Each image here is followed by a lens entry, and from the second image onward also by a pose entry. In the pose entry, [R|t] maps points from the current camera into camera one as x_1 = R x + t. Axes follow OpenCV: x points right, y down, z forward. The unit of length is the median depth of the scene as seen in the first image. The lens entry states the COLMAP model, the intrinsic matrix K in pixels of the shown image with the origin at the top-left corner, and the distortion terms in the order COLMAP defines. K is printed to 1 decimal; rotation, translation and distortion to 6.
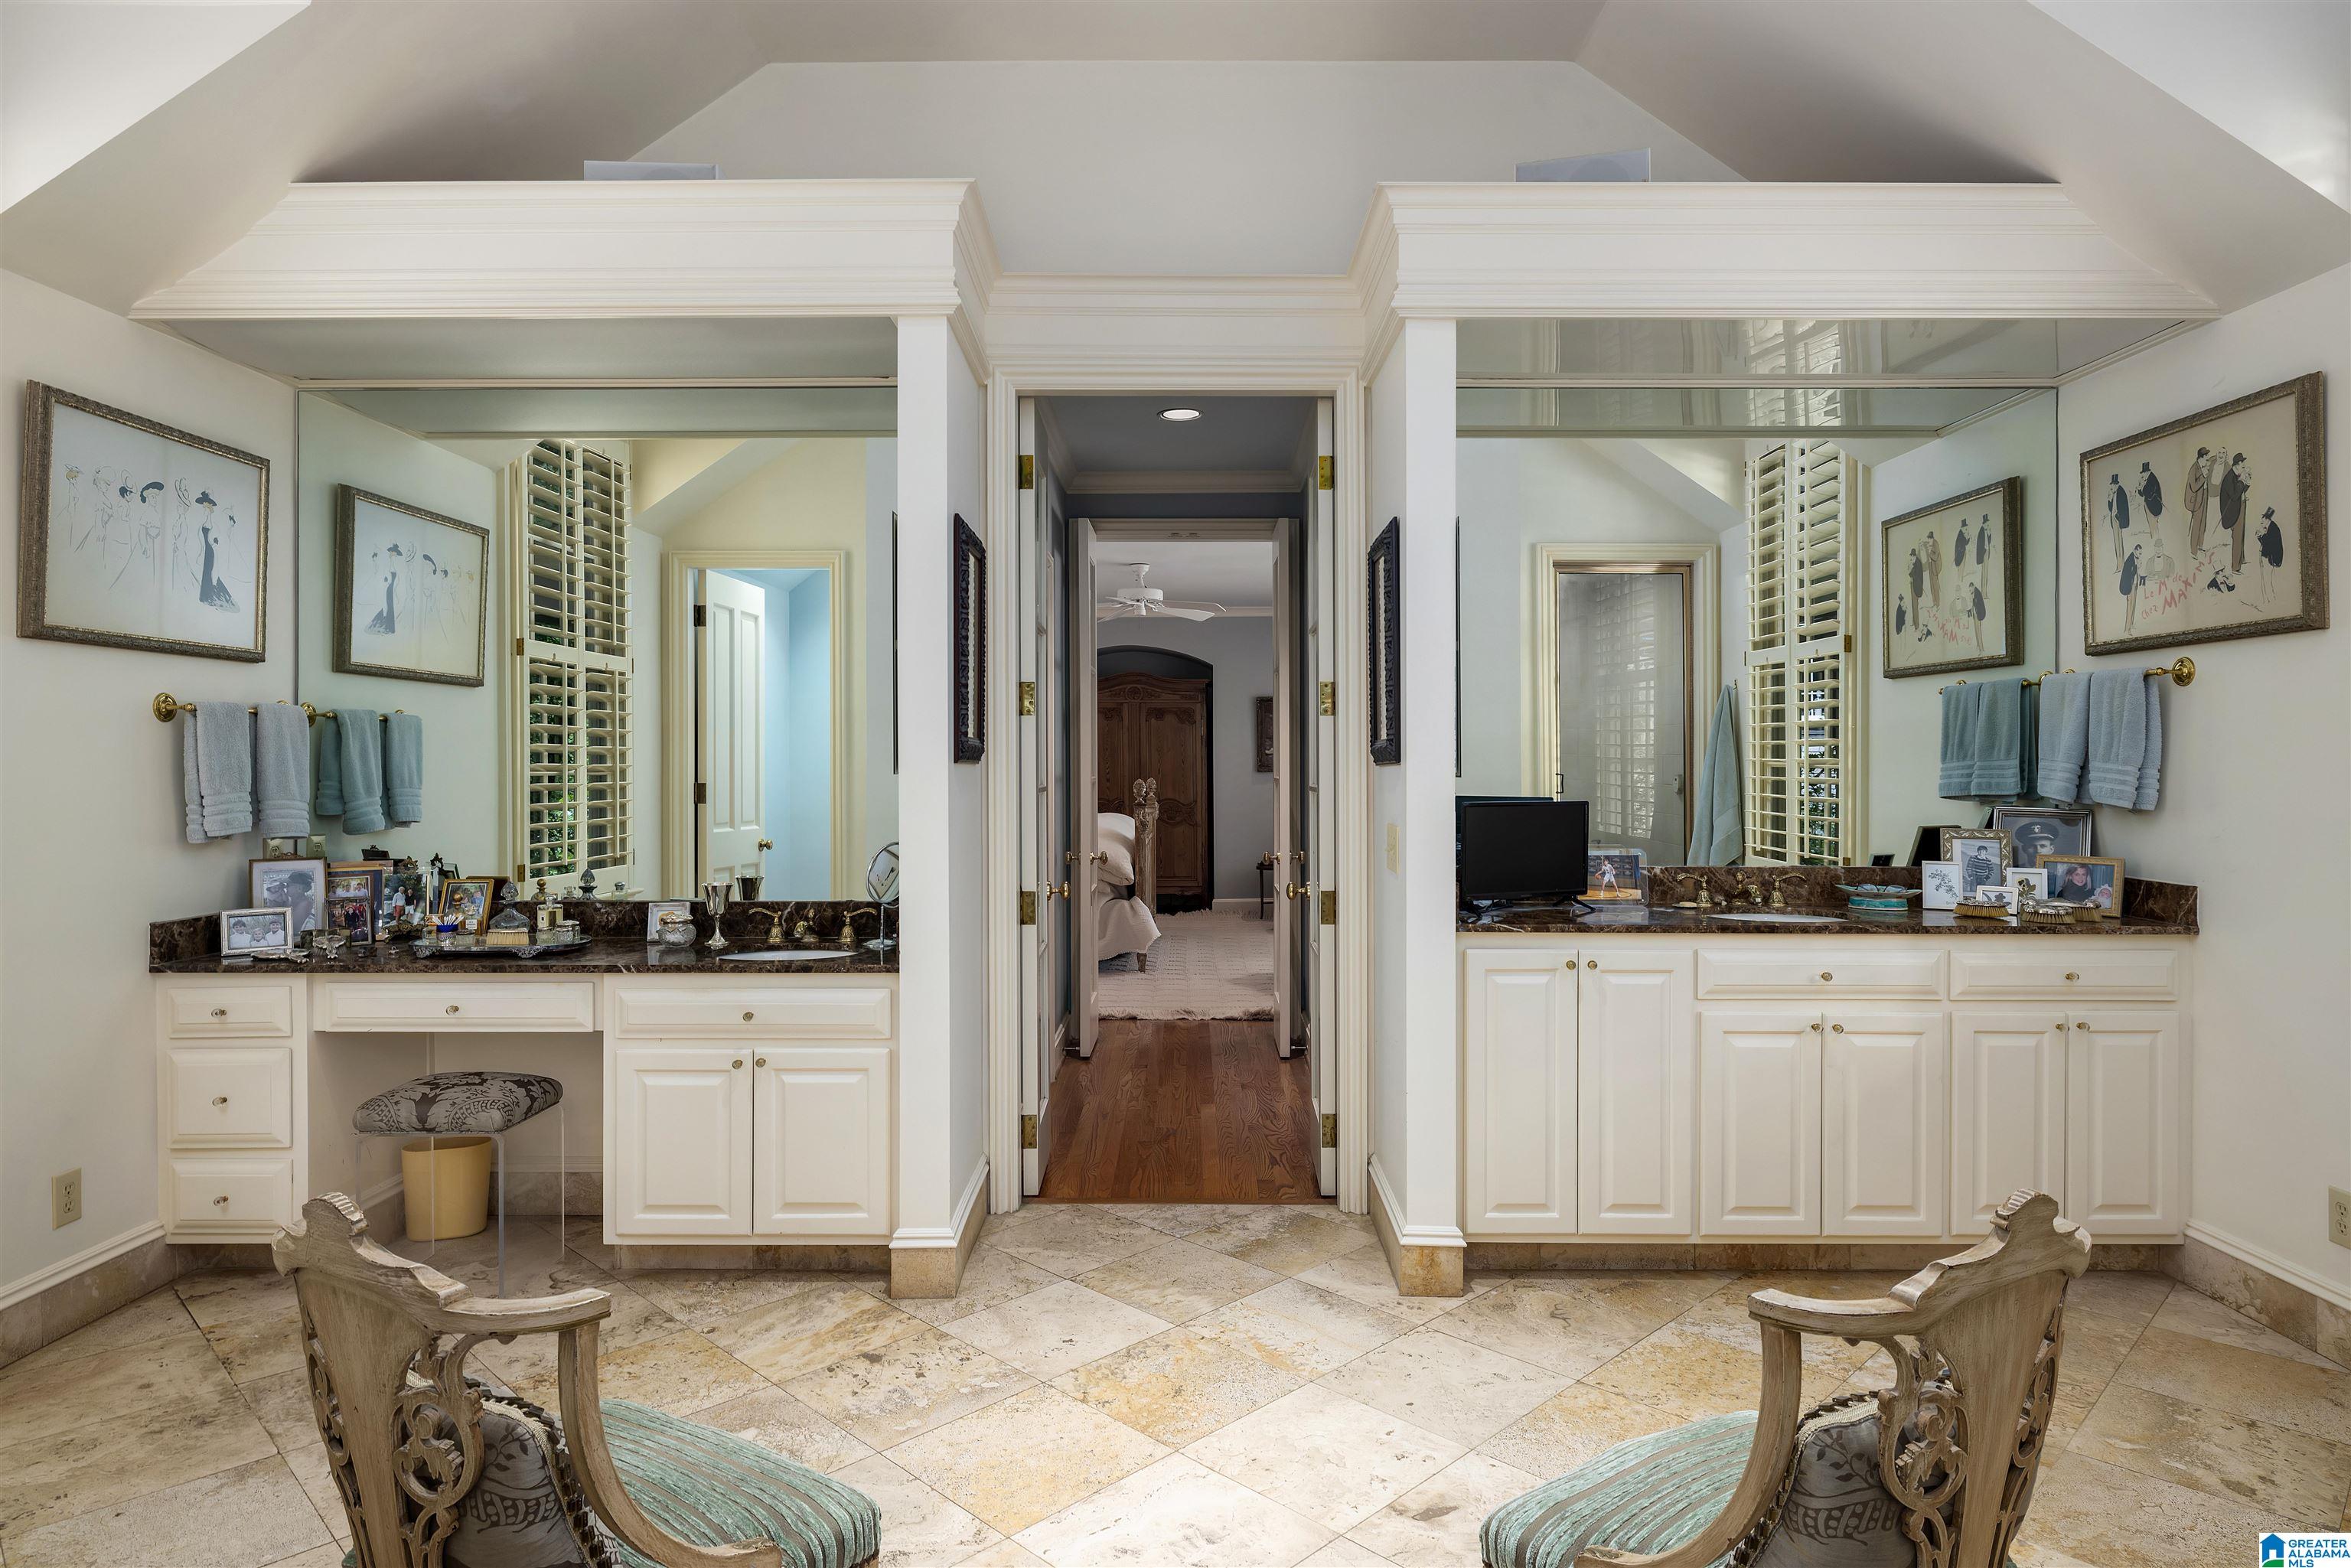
lens RADIAL K [[1373.0, 0, 1175.5], [0, 1373.0, 784.0], [0, 0, 1]] dist [-0.003820, -0.000781]
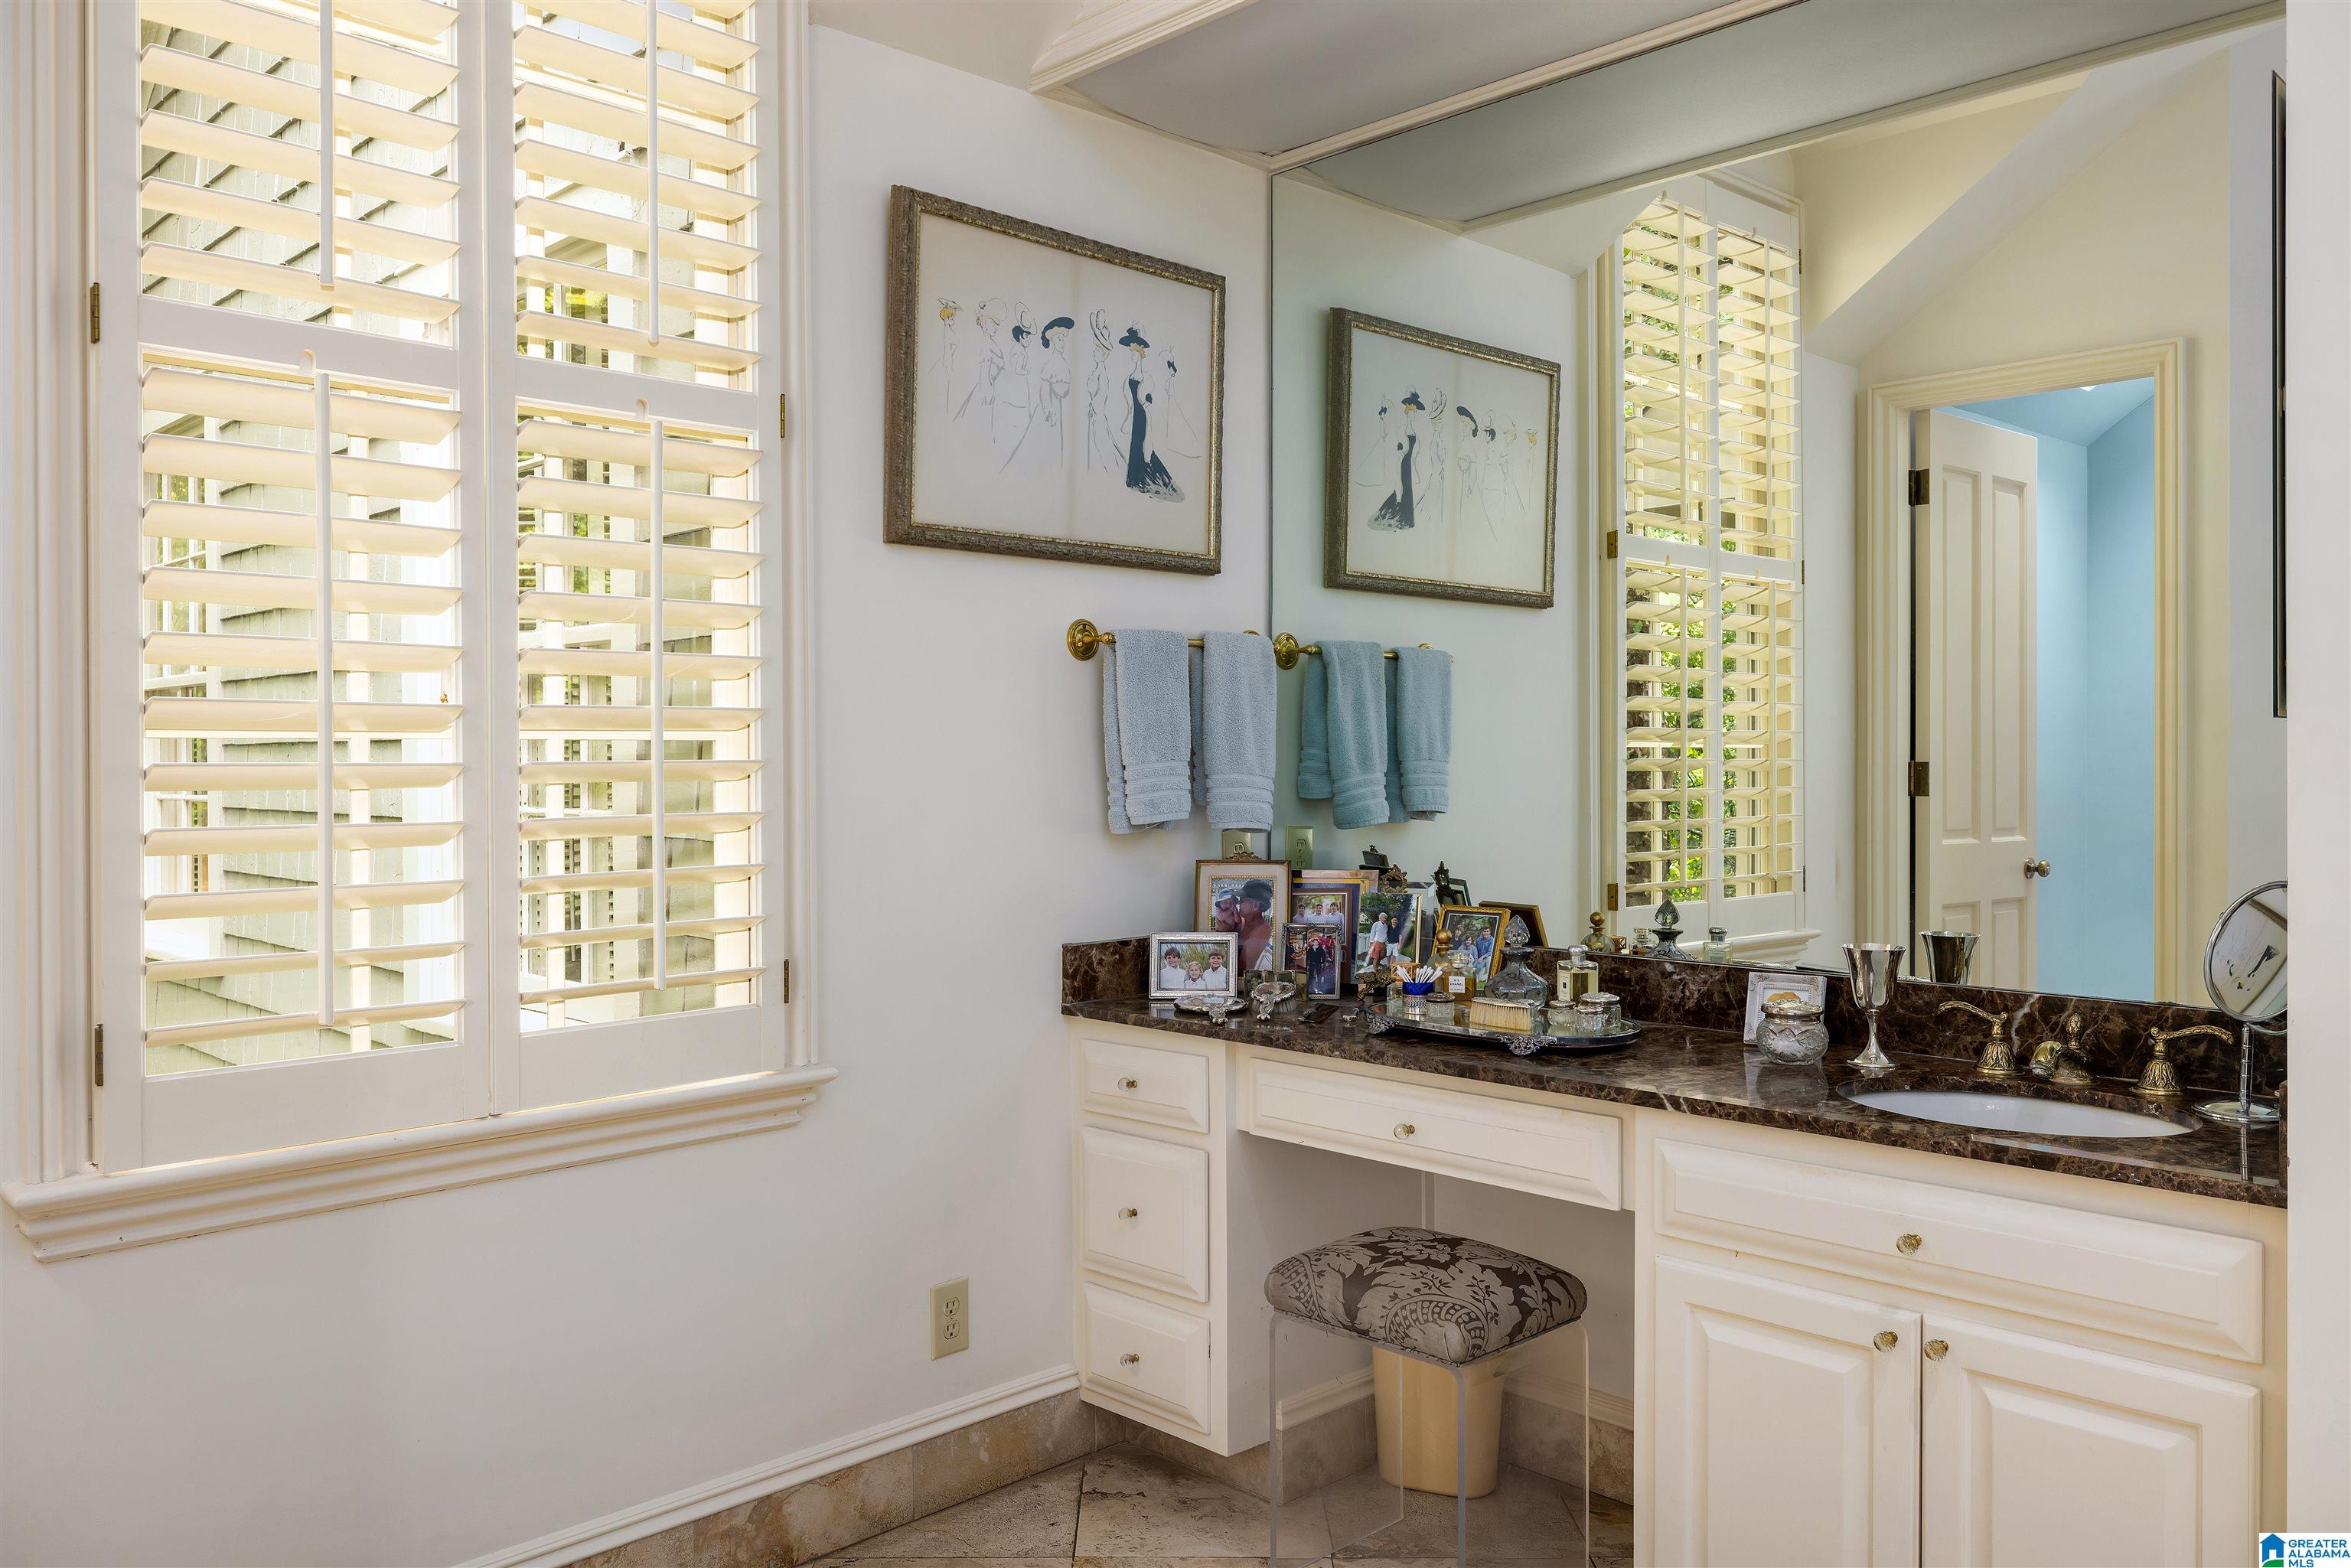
lens RADIAL K [[1830.0, 0, 1125.3], [0, 1830.0, 755.8], [0, 0, 1]] dist [-0.003262, 0.007065]
pose [[0.717075, 0.001824, -0.696993, -0.061965], [-0.009184, 0.999934, -0.006833, 0.009652], [0.696935, 0.011301, 0.717045, 0.324920]]
